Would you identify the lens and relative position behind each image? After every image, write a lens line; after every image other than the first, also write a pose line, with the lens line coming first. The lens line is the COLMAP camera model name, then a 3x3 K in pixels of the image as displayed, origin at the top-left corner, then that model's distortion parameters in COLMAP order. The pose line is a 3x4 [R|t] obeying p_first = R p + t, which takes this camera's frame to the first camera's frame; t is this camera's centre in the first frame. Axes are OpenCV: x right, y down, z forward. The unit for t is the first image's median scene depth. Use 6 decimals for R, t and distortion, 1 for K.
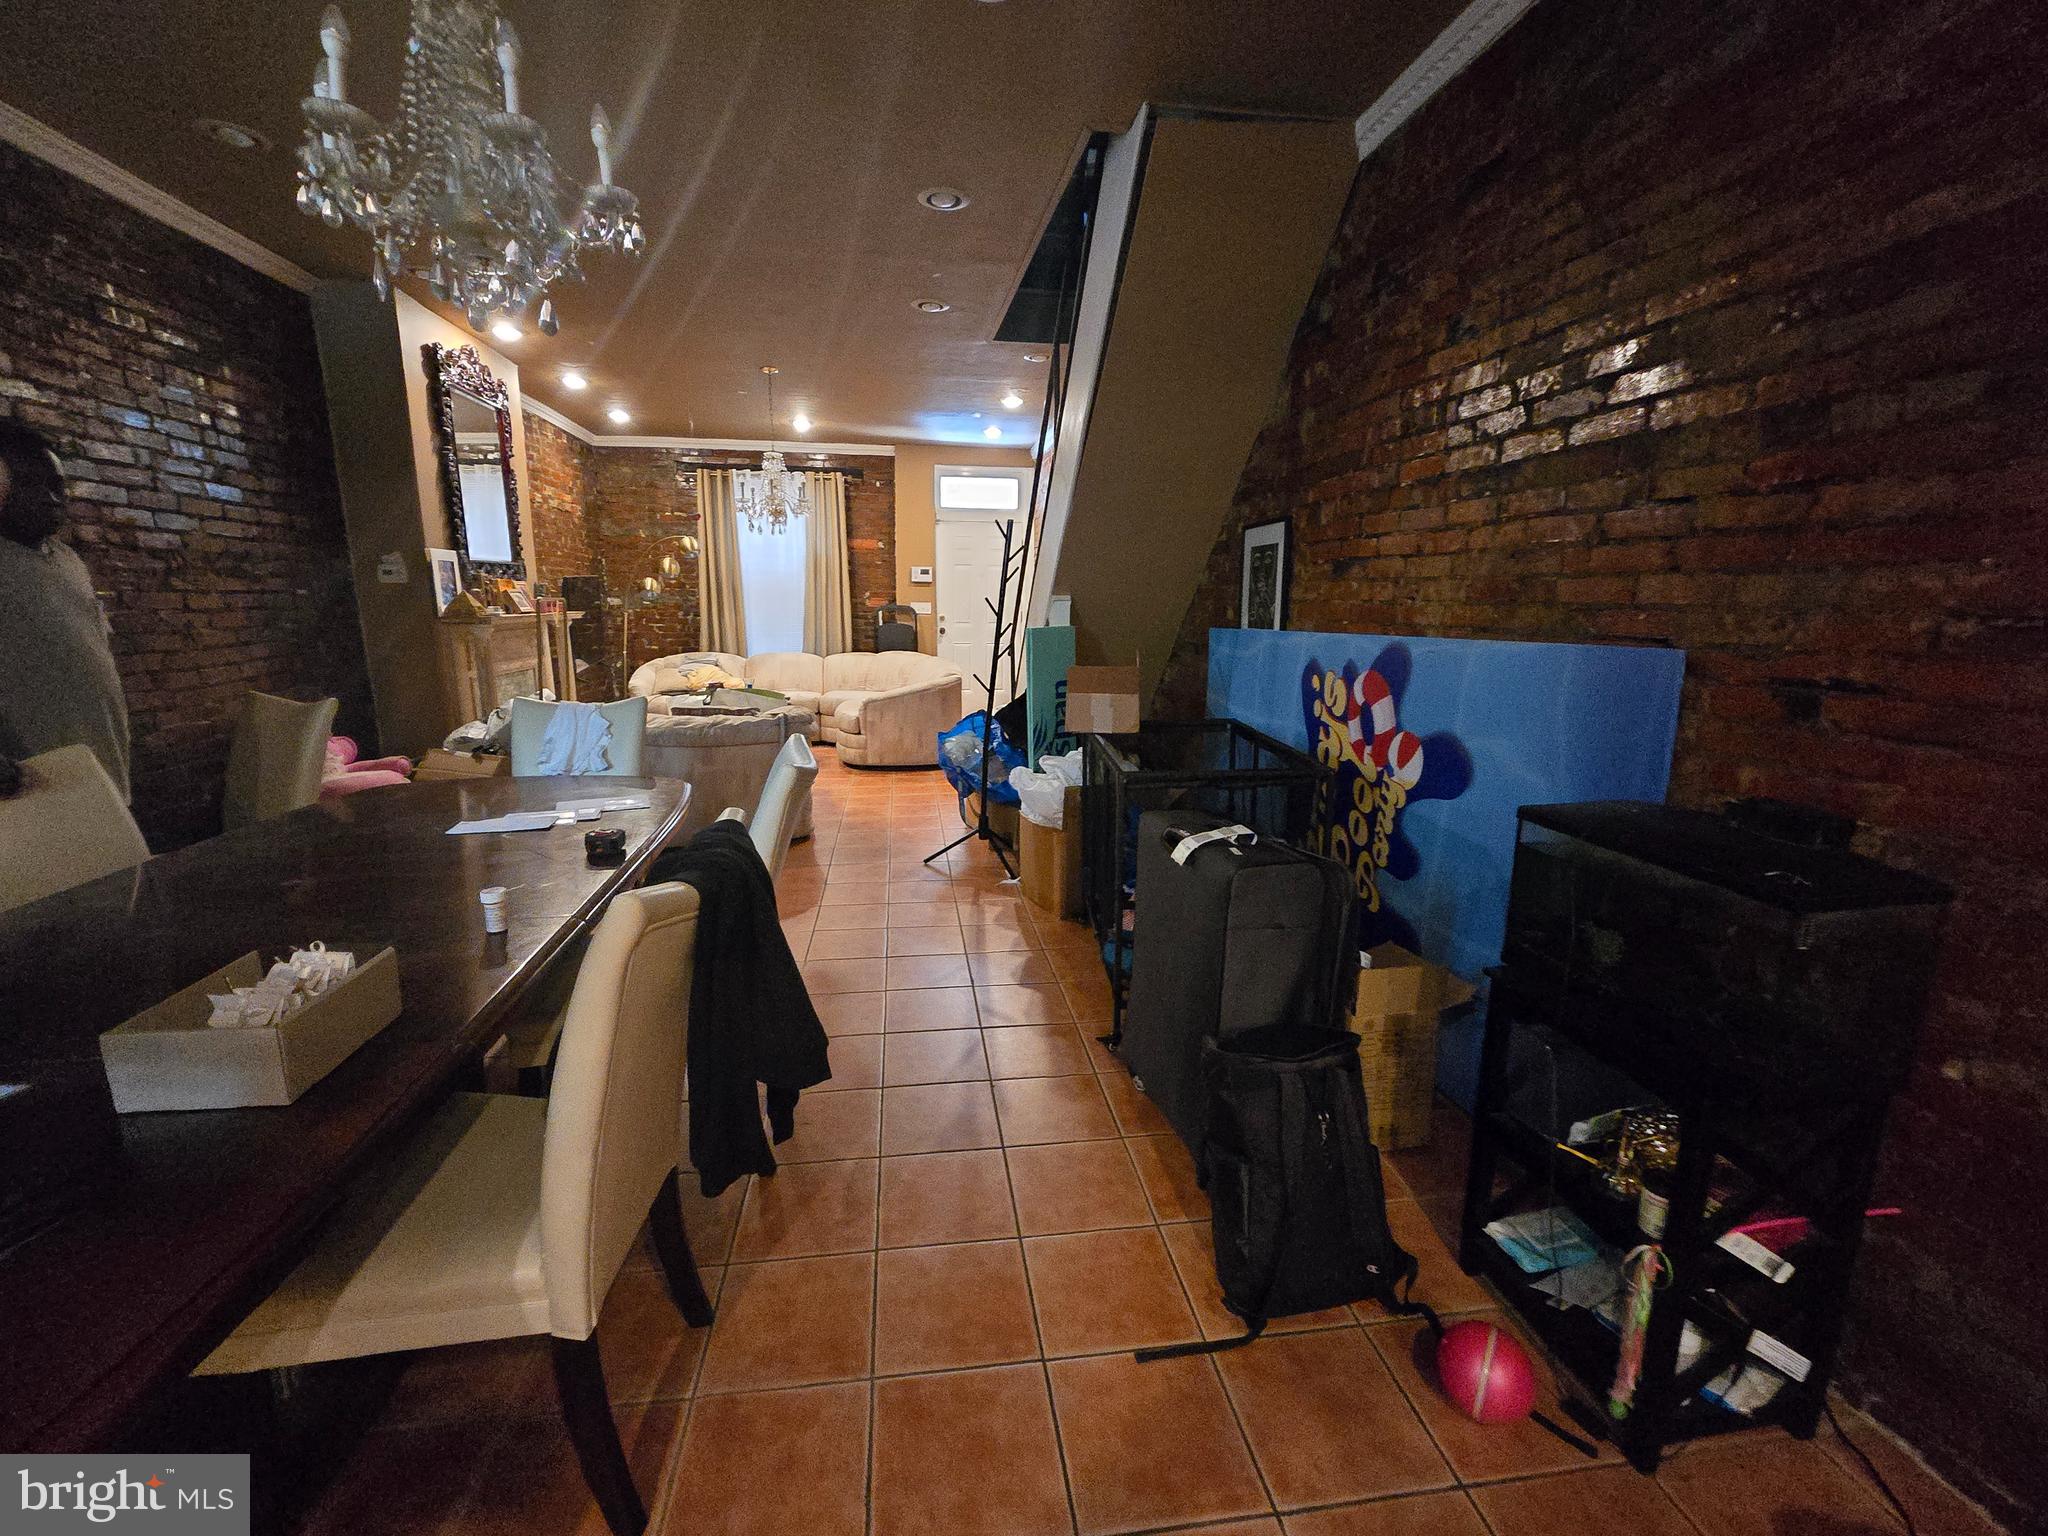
lens RADIAL K [[841.1, 0, 1009.6], [0, 841.1, 768.6], [0, 0, 1]] dist [-0.000698, -0.000390]
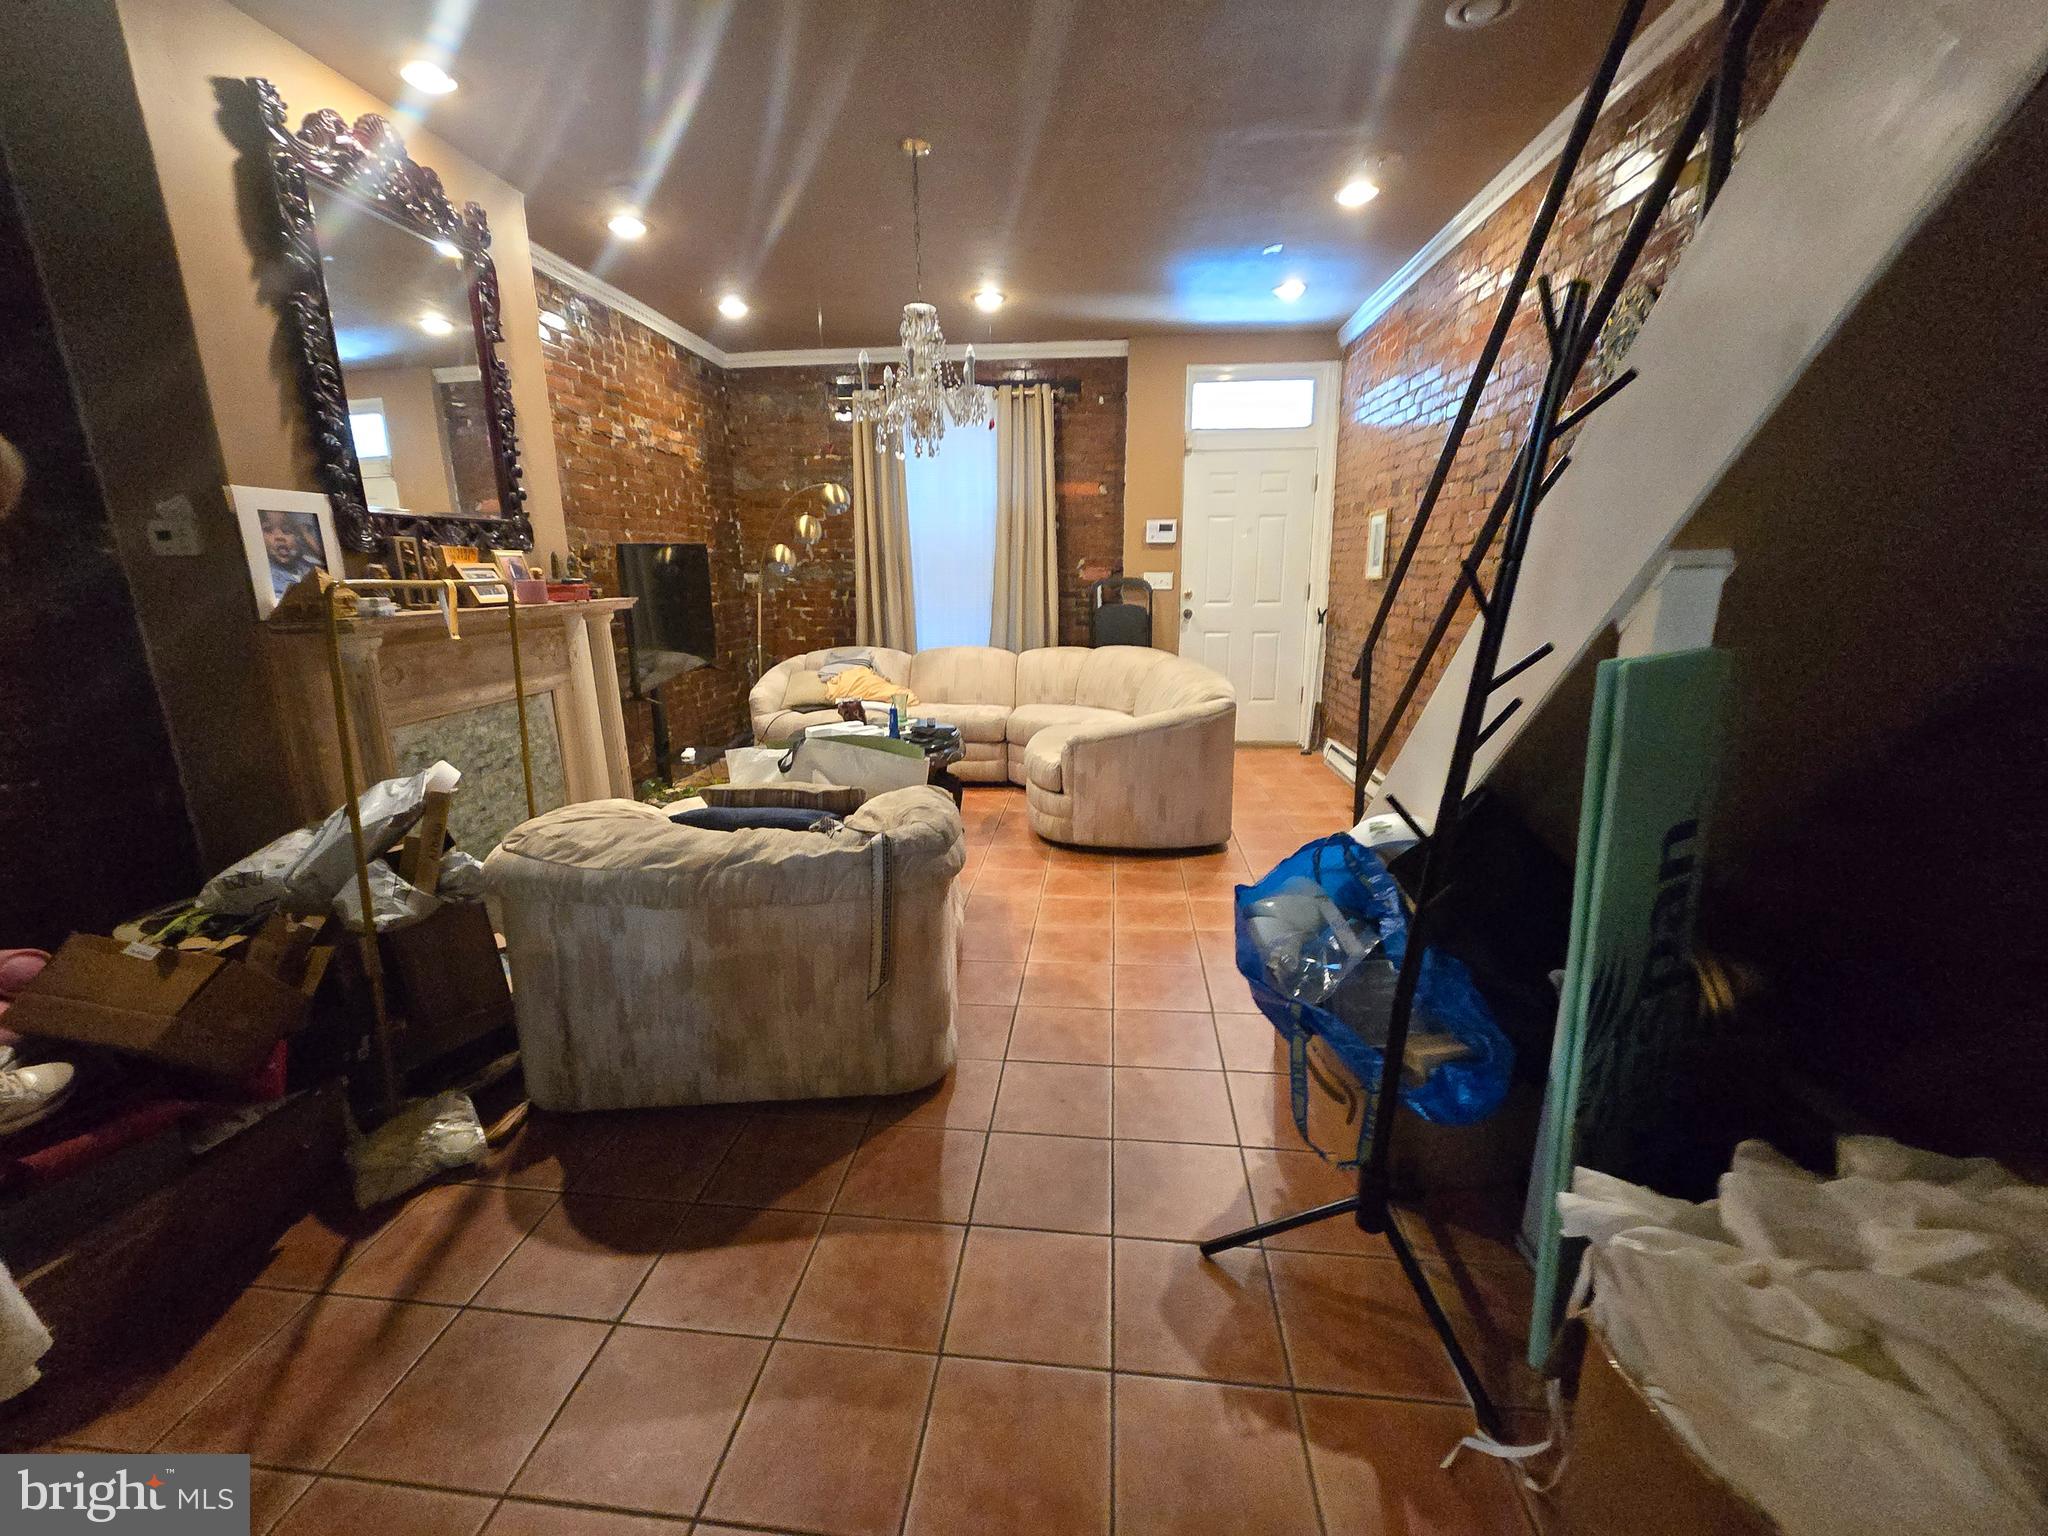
lens RADIAL K [[827.0, 0, 1024.0], [0, 827.0, 768.0], [0, 0, 1]] dist [-0.003031, -0.000002]
pose [[0.972871, 0.037955, -0.228213, -0.119057], [-0.029129, 0.998696, 0.041923, -0.145950], [0.229506, -0.034138, 0.972708, 0.716223]]
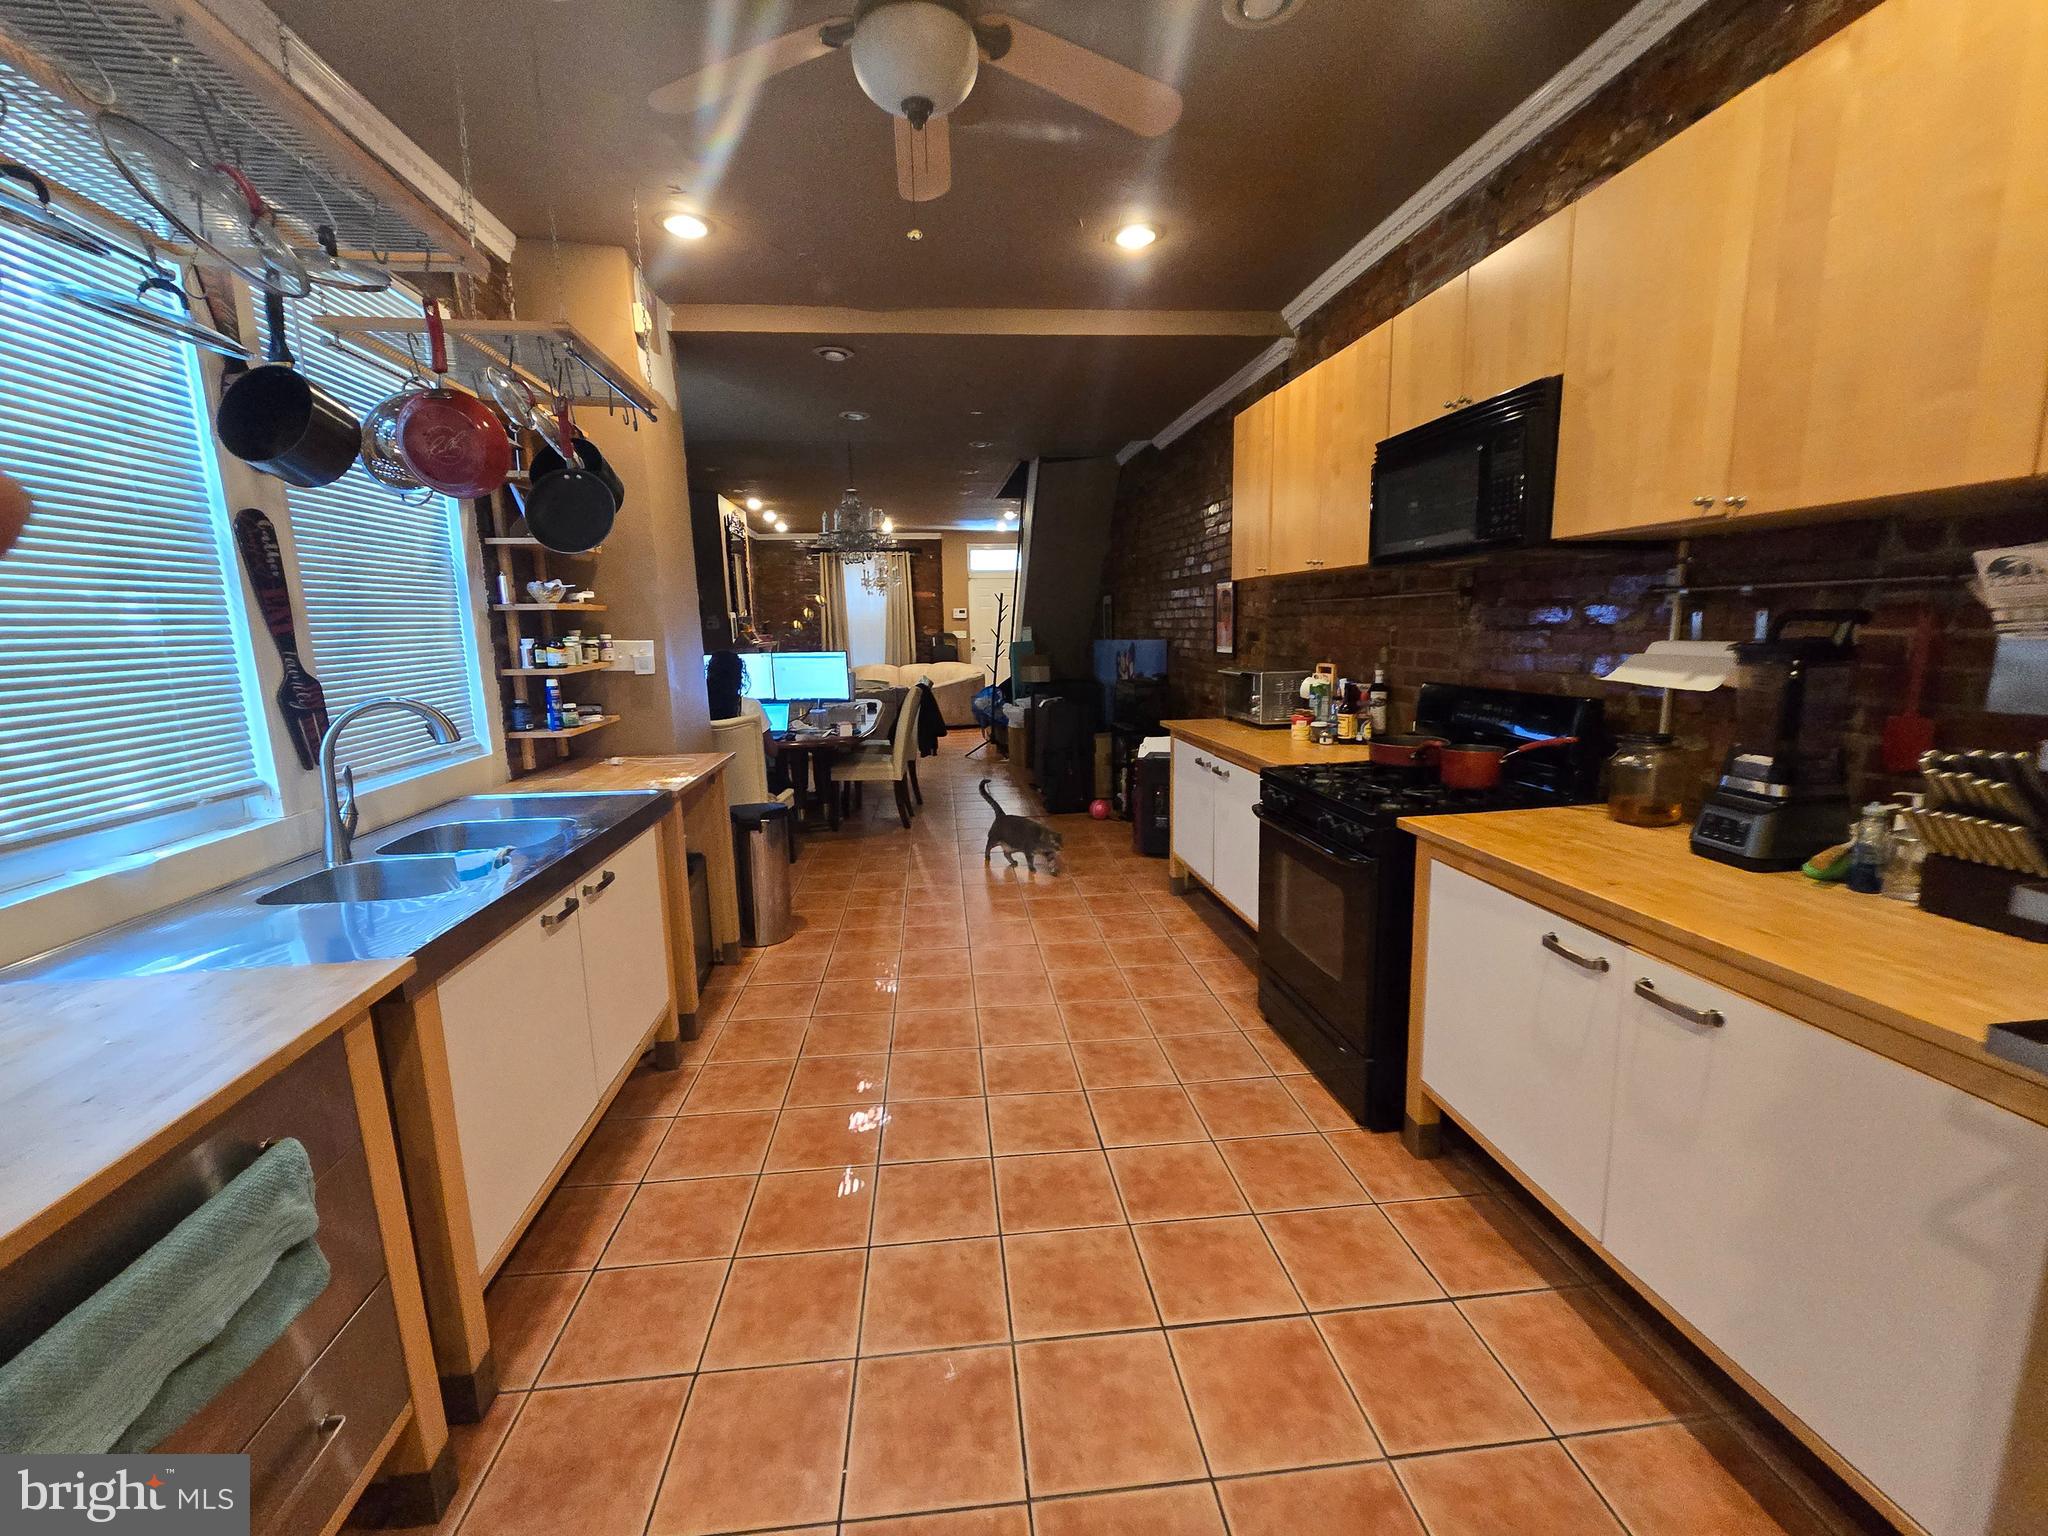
lens RADIAL K [[834.9, 0, 1015.6], [0, 834.9, 767.1], [0, 0, 1]] dist [-0.003314, -0.000698]
pose [[0.999119, -0.019932, -0.036928, 0.115753], [0.018805, 0.999354, -0.030624, 0.238520], [0.037514, 0.029902, 0.998849, -1.229549]]
